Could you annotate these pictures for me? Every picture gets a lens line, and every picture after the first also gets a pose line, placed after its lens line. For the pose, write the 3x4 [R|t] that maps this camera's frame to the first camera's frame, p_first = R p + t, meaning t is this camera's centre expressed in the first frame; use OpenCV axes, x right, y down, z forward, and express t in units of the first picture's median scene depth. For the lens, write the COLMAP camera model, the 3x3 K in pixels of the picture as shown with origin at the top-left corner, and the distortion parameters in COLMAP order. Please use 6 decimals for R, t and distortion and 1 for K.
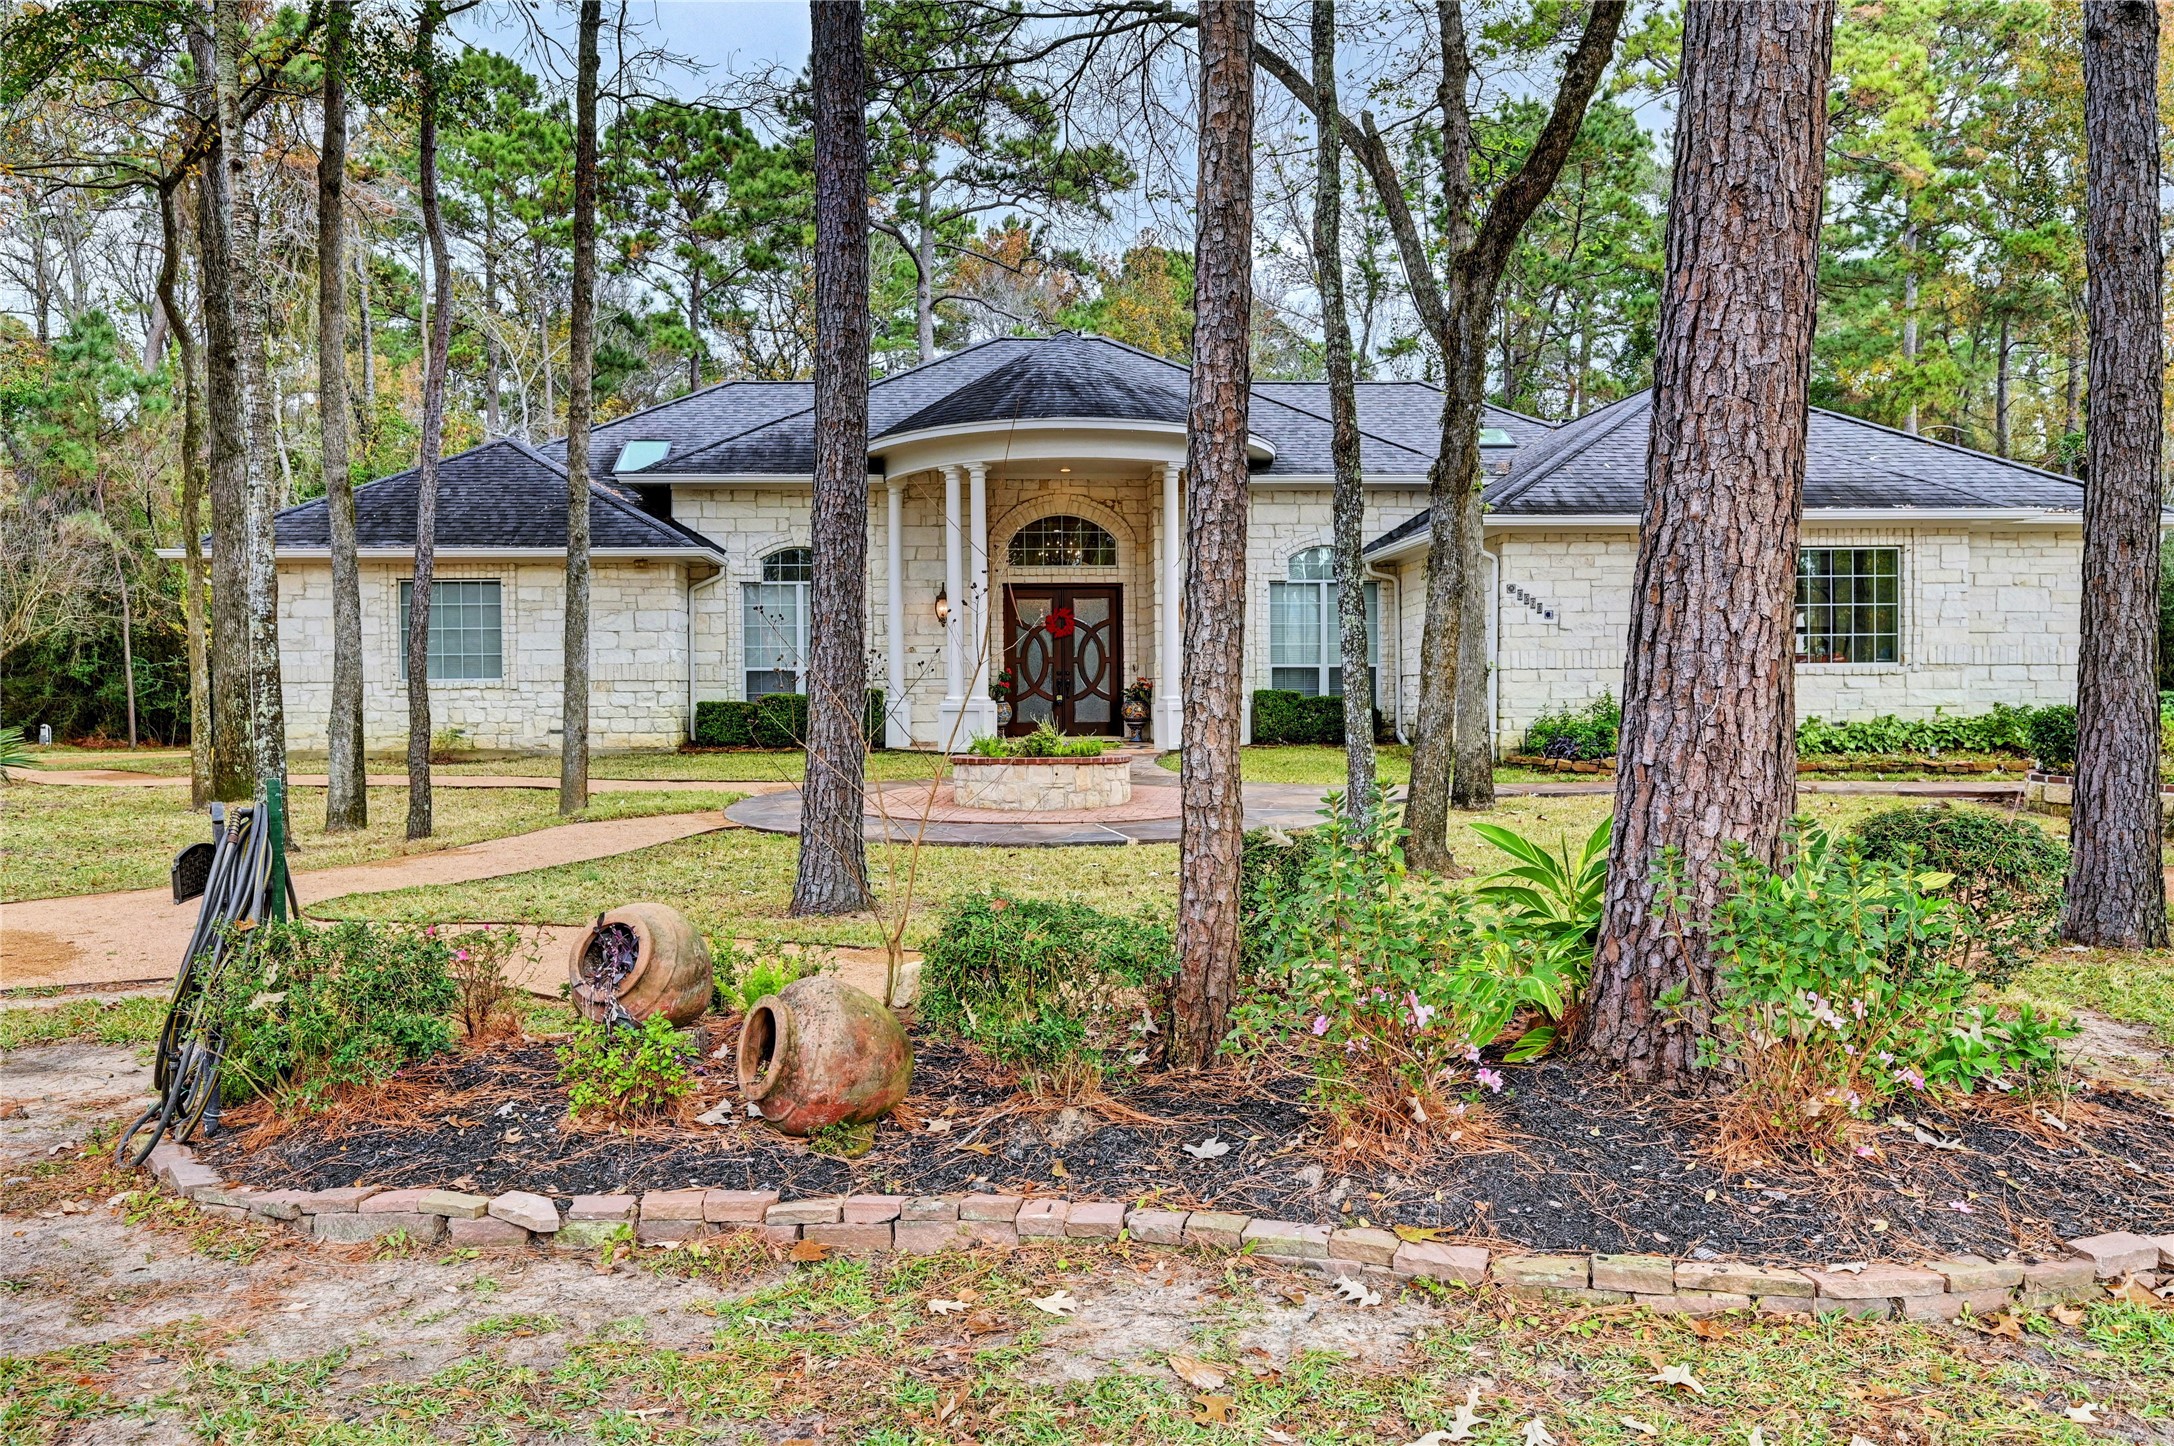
lens RADIAL K [[1671.3, 0, 1085.0], [0, 1671.3, 723.0], [0, 0, 1]] dist [0.008379, 0.001134]
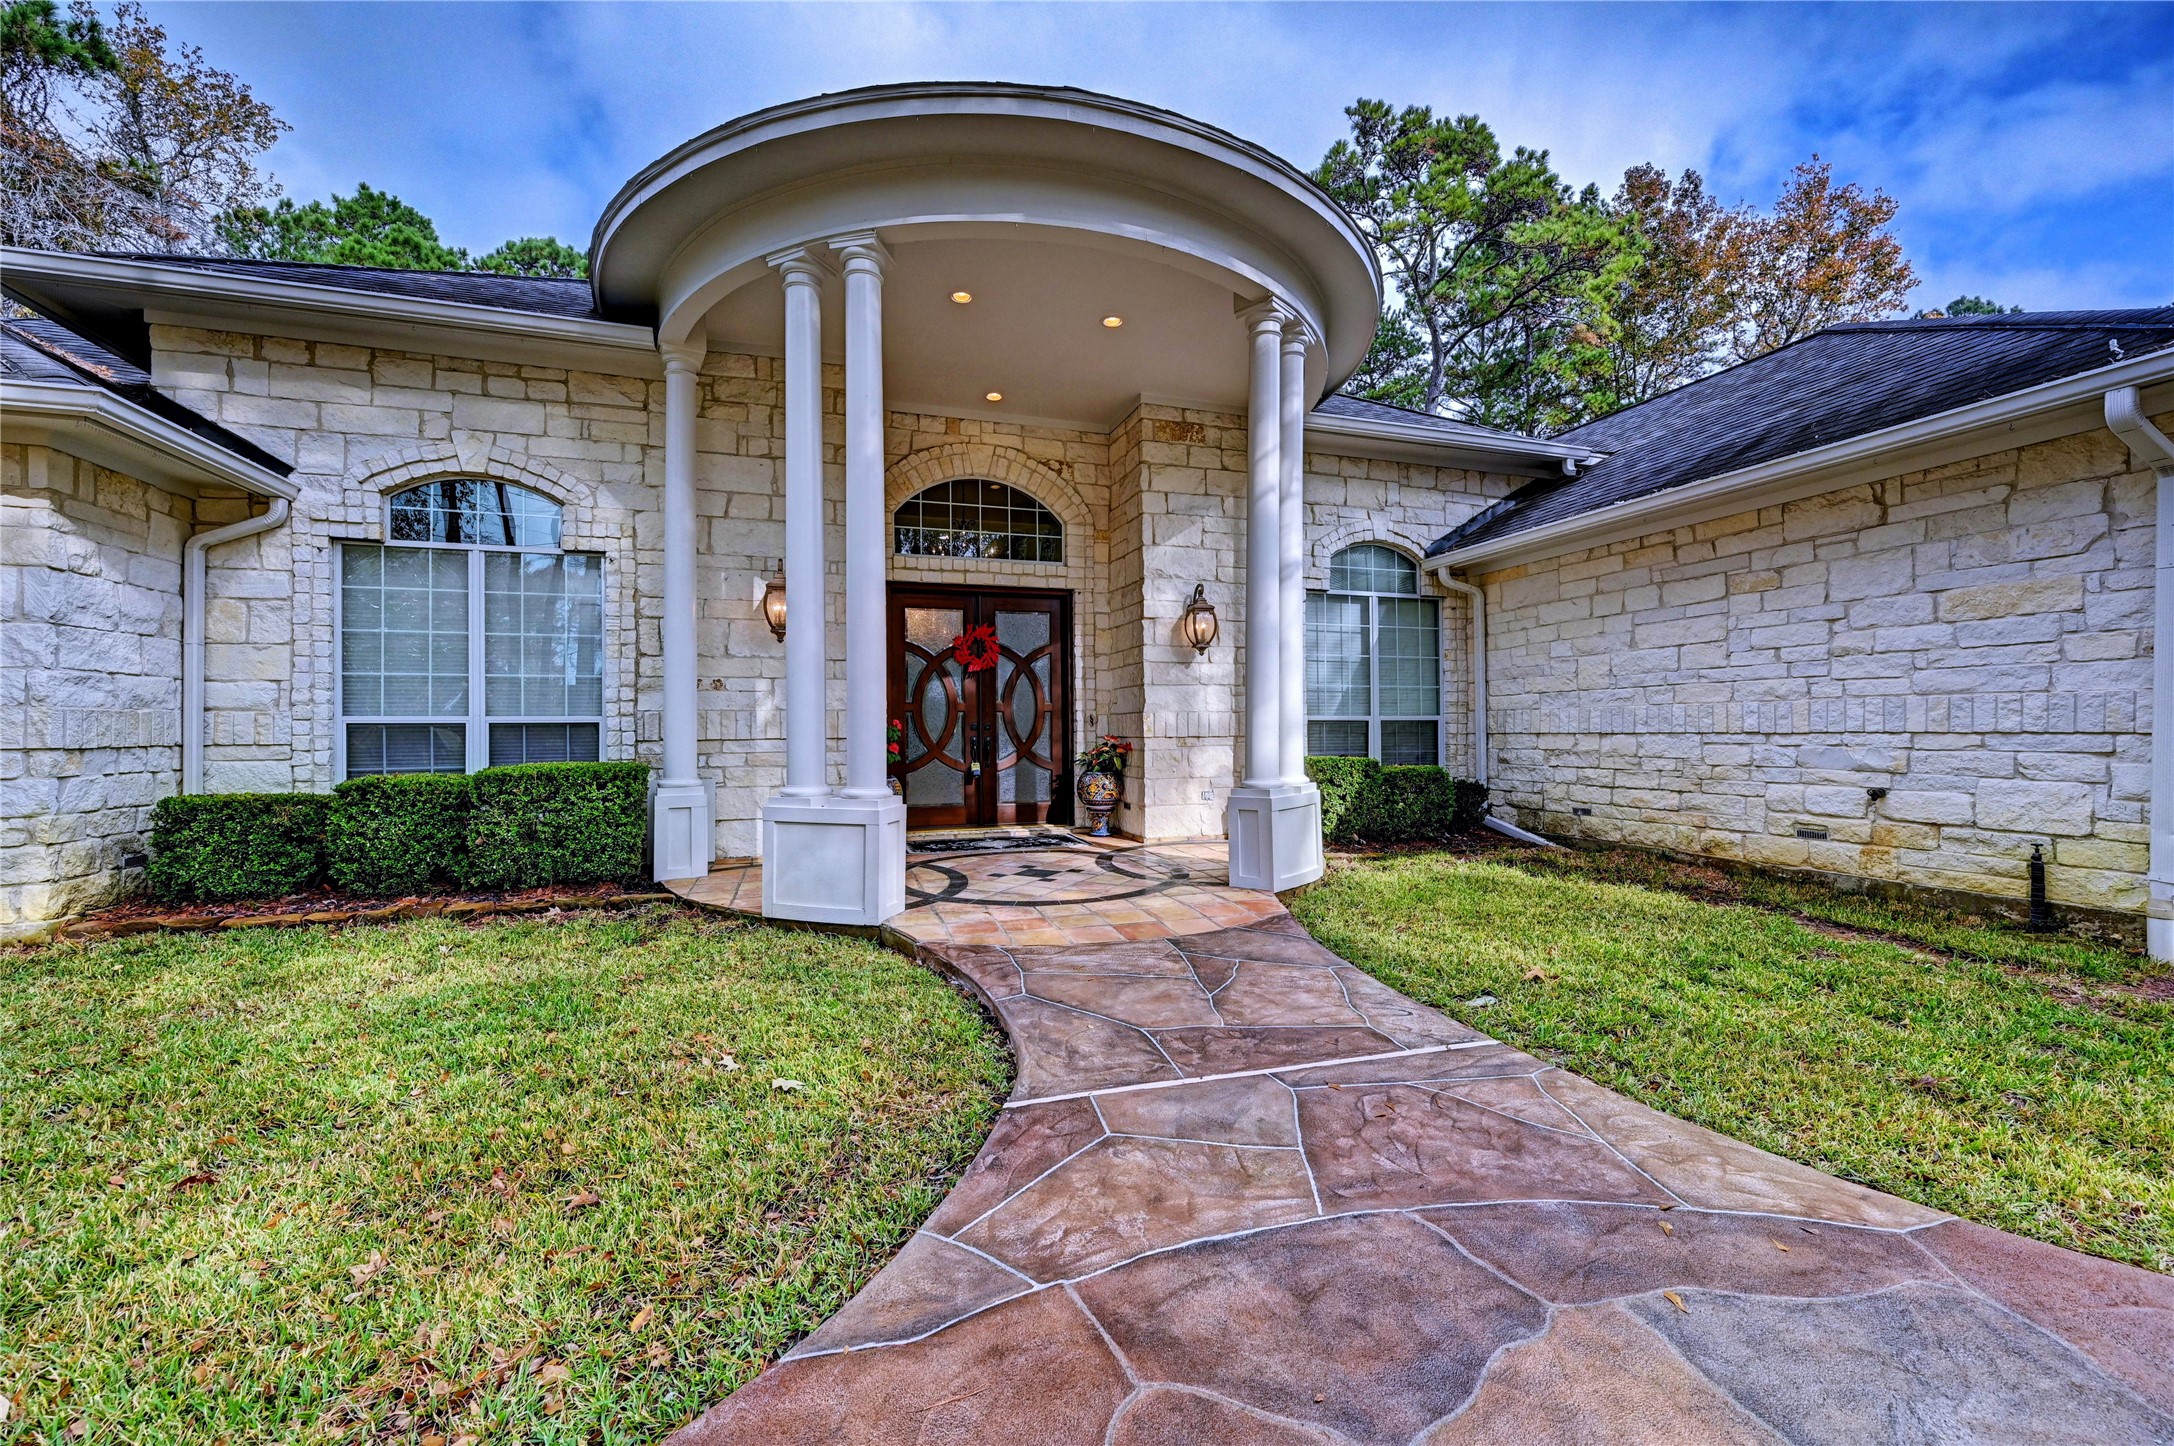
lens RADIAL K [[866.3, 0, 1095.3], [0, 866.3, 729.9], [0, 0, 1]] dist [-0.000944, -0.000044]
pose [[0.964198, 0.002635, 0.265171, -0.058973], [0.001873, 0.999858, -0.016746, -0.023897], [-0.265177, 0.016644, 0.964056, 0.682904]]
